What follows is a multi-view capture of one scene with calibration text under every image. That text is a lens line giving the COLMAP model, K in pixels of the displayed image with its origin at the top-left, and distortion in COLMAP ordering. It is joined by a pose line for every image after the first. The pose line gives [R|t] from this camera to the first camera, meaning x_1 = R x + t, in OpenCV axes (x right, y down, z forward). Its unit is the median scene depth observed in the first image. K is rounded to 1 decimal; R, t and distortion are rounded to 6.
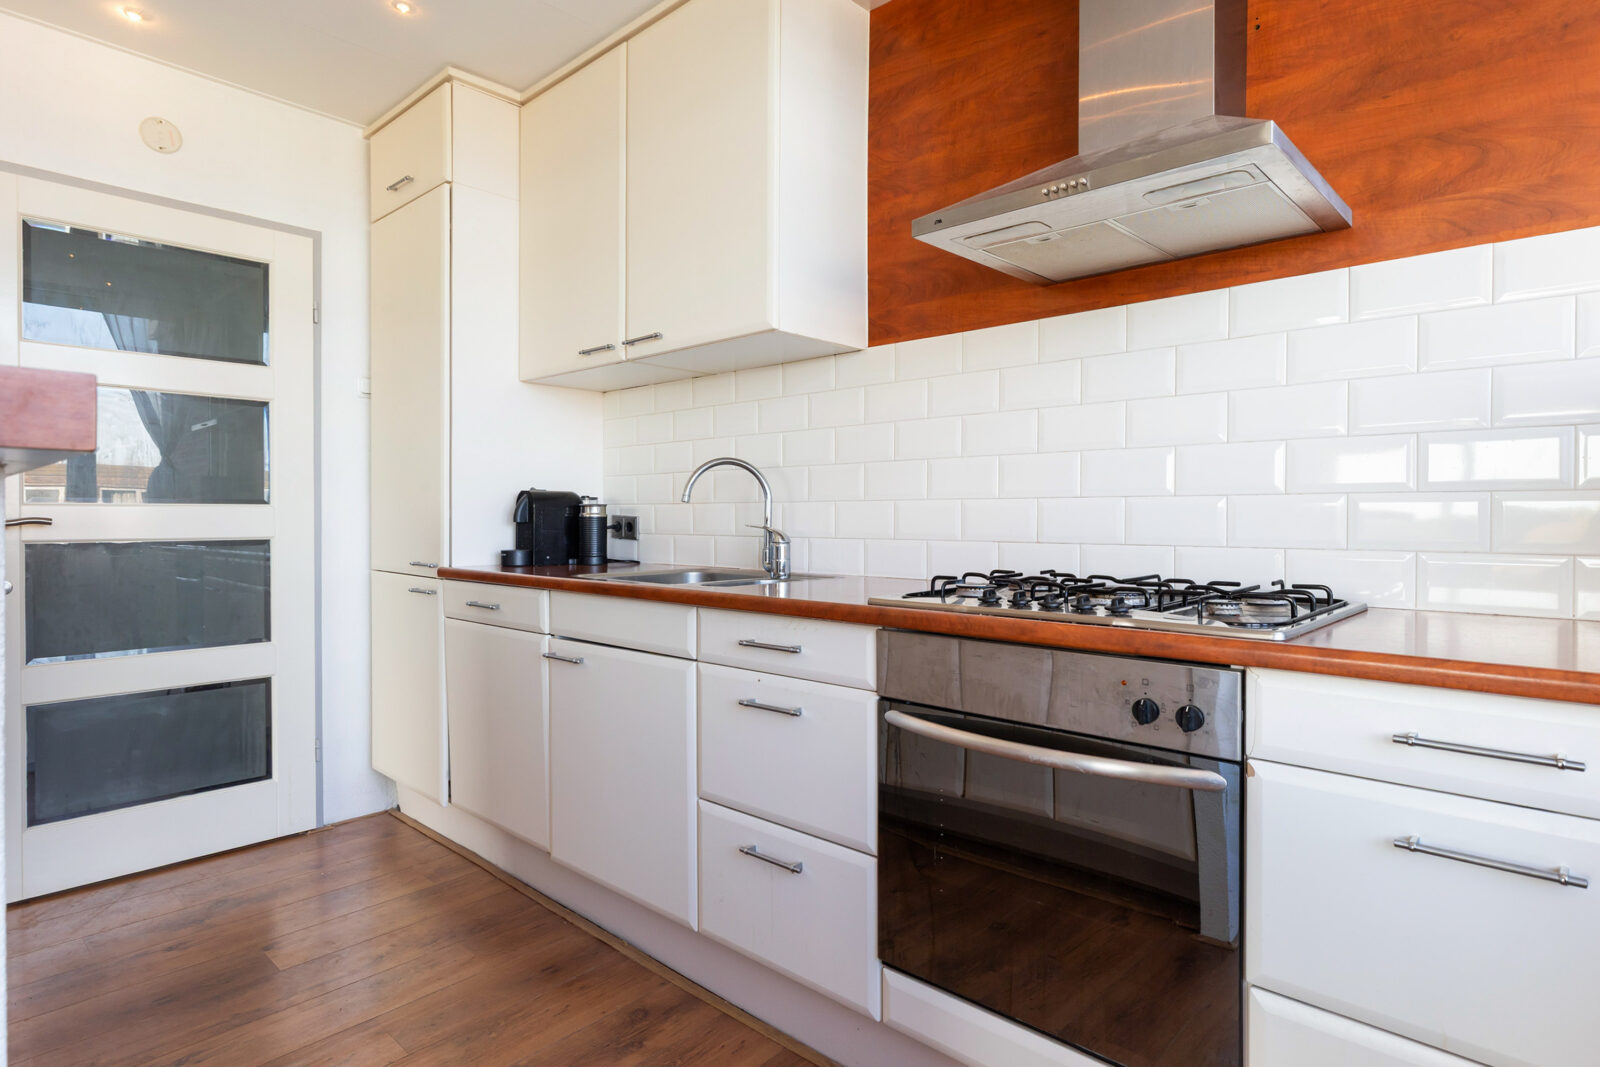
lens RADIAL K [[845.0, 0, 832.5], [0, 845.0, 522.6], [0, 0, 1]] dist [-0.004741, -0.001105]
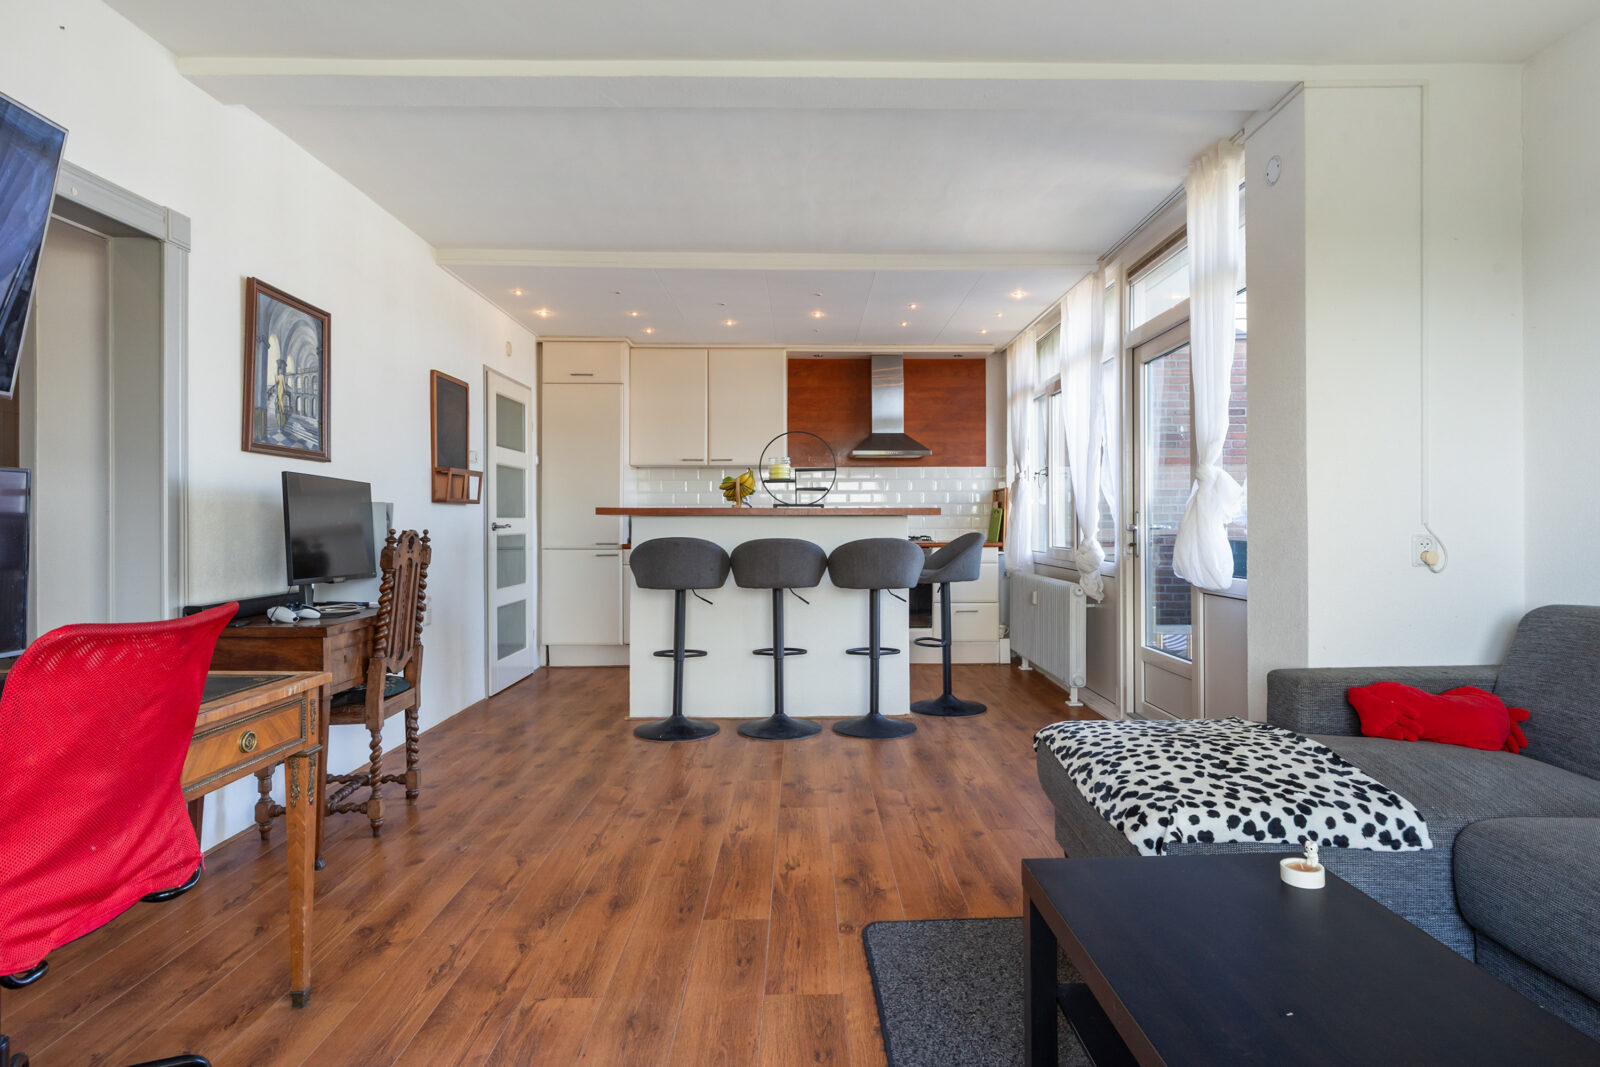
lens RADIAL K [[828.6, 0, 827.9], [0, 828.6, 523.8], [0, 0, 1]] dist [0.001254, 0.000123]
pose [[0.727232, -0.005902, 0.686367, -2.272215], [0.009862, 0.999950, -0.001851, 0.006921], [-0.686321, 0.008115, 0.727253, -1.531456]]
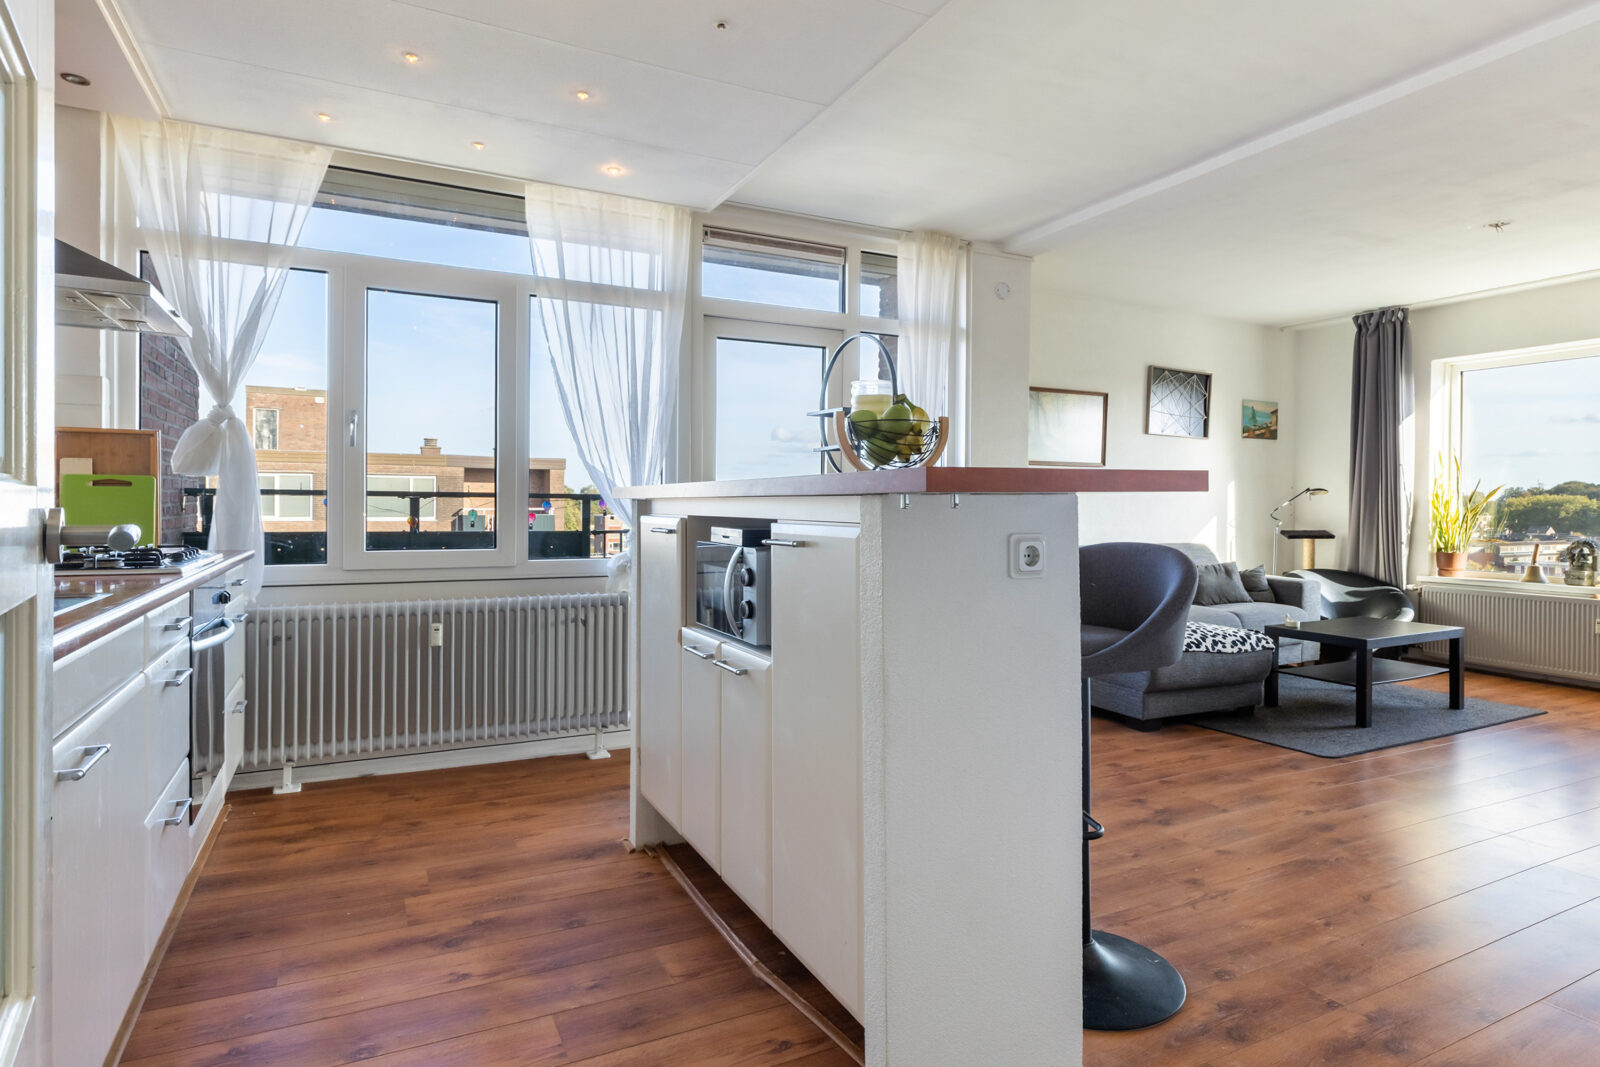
lens RADIAL K [[877.7, 0, 771.6], [0, 877.7, 513.6], [0, 0, 1]] dist [-0.001918, -0.001176]
pose [[-0.916866, -0.010561, 0.399056, -1.094040], [-0.003604, 0.999828, 0.018179, -0.022098], [-0.399180, 0.015229, -0.916746, 1.540678]]
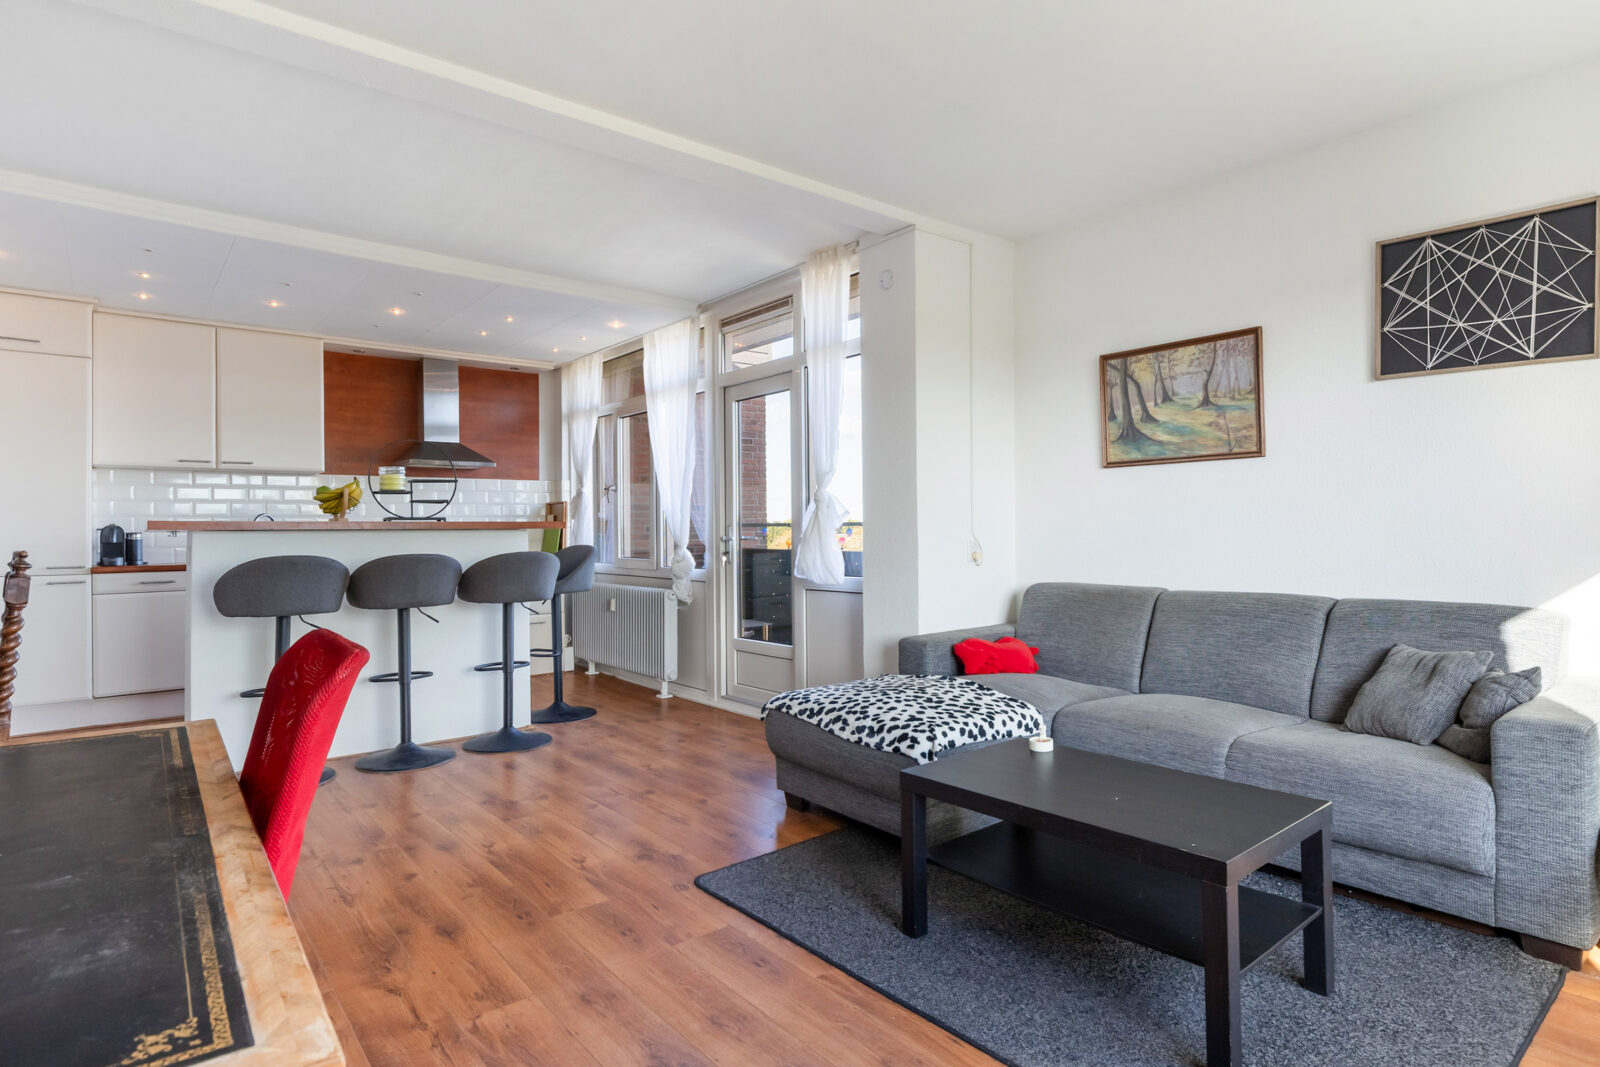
lens RADIAL K [[834.5, 0, 800.0], [0, 834.5, 533.5], [0, 0, 1]] dist [0.001616, -0.001127]
pose [[0.168266, -0.006707, 0.985719, -2.740544], [0.017250, 0.999844, 0.003859, -0.002008], [-0.985591, 0.016354, 0.168355, -1.139138]]
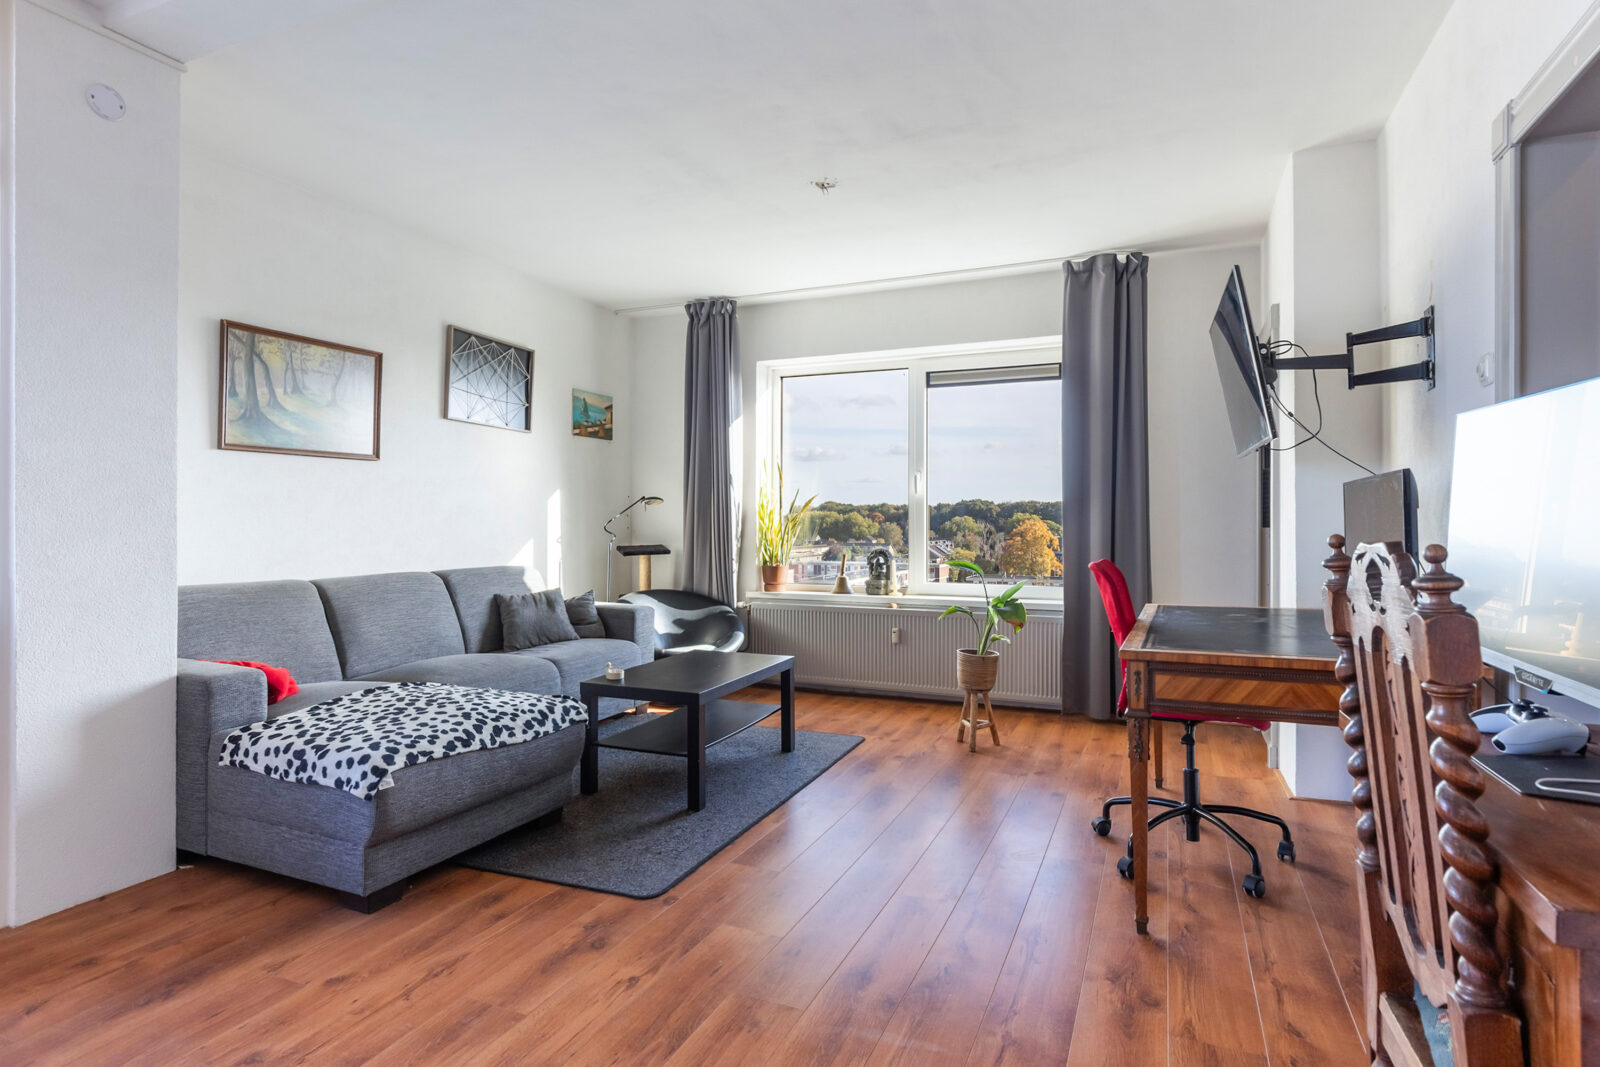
lens RADIAL K [[839.4, 0, 824.7], [0, 839.4, 526.1], [0, 0, 1]] dist [-0.004221, -0.000514]
pose [[-0.946748, -0.000756, -0.321973, -1.305434], [-0.005061, 0.999909, 0.012531, -0.006222], [0.321934, 0.013493, -0.946666, 0.494406]]
